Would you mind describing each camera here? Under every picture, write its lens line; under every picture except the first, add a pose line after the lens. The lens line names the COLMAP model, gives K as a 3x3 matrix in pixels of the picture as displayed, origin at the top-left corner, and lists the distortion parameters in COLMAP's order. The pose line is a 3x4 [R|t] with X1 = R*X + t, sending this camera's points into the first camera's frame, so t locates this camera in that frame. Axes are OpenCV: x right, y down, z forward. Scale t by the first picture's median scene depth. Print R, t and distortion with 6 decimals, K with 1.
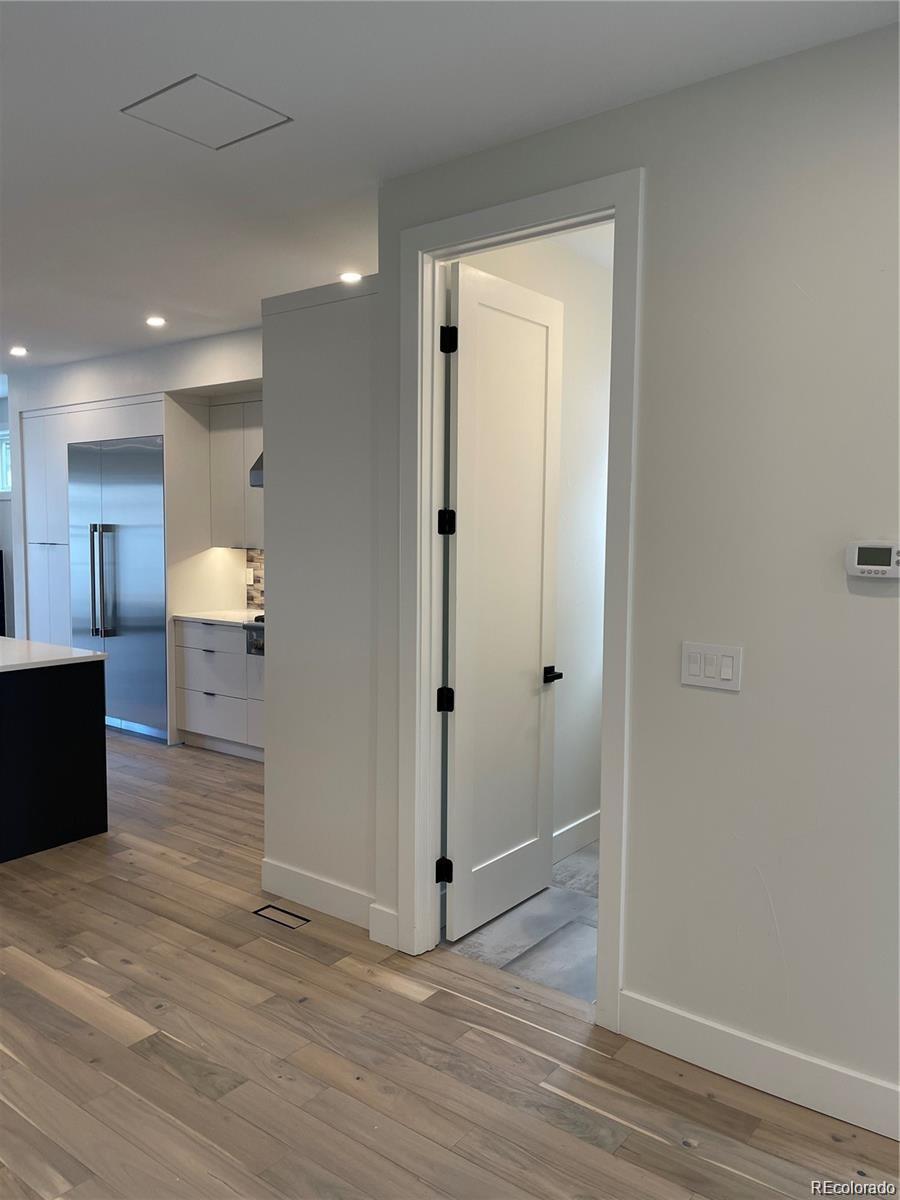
lens RADIAL K [[894.3, 0, 452.3], [0, 894.3, 610.5], [0, 0, 1]] dist [0.010716, 0.006212]
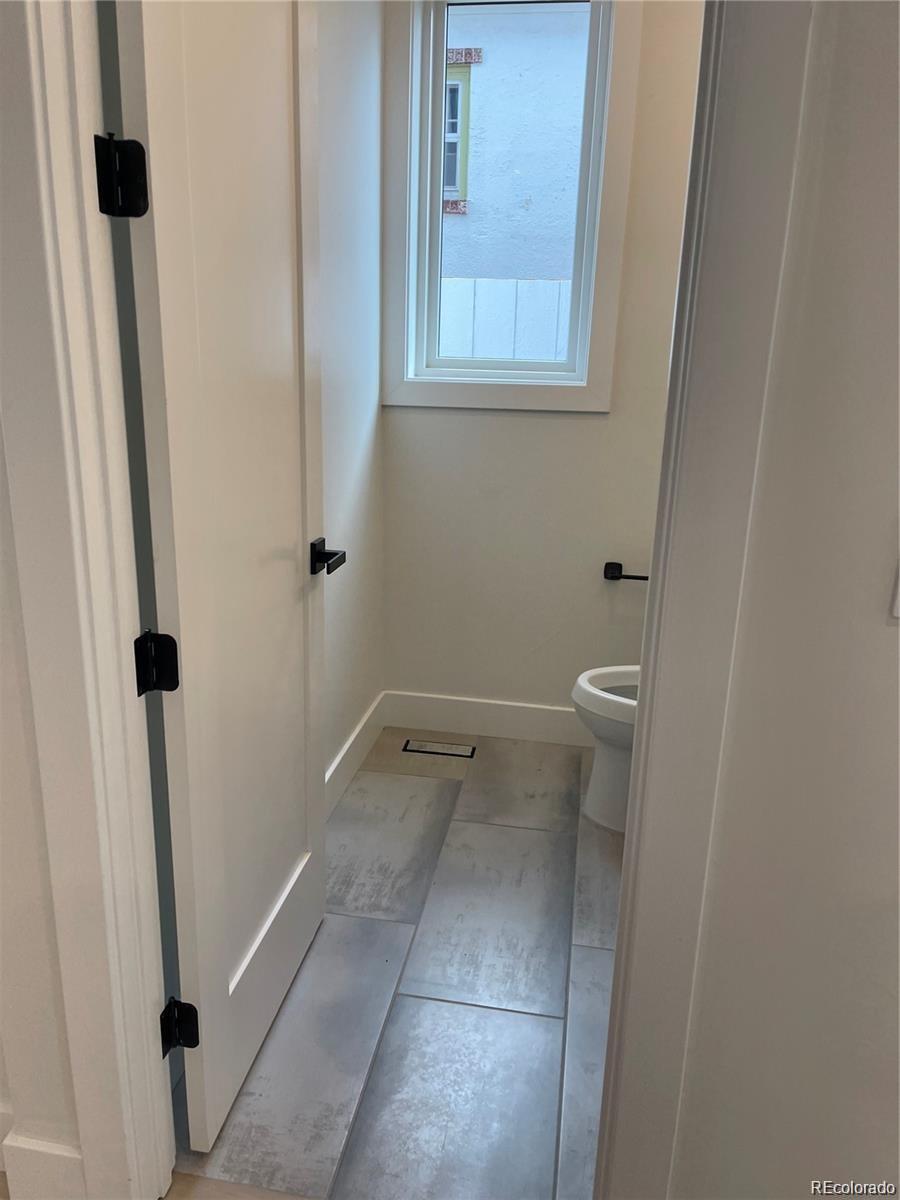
lens RADIAL K [[895.1, 0, 448.0], [0, 895.1, 604.4], [0, 0, 1]] dist [0.060512, -0.082223]
pose [[0.880635, -0.119883, 0.458379, -0.070923], [0.025311, 0.977982, 0.207150, -0.006054], [-0.473120, -0.170822, 0.864279, 0.578867]]
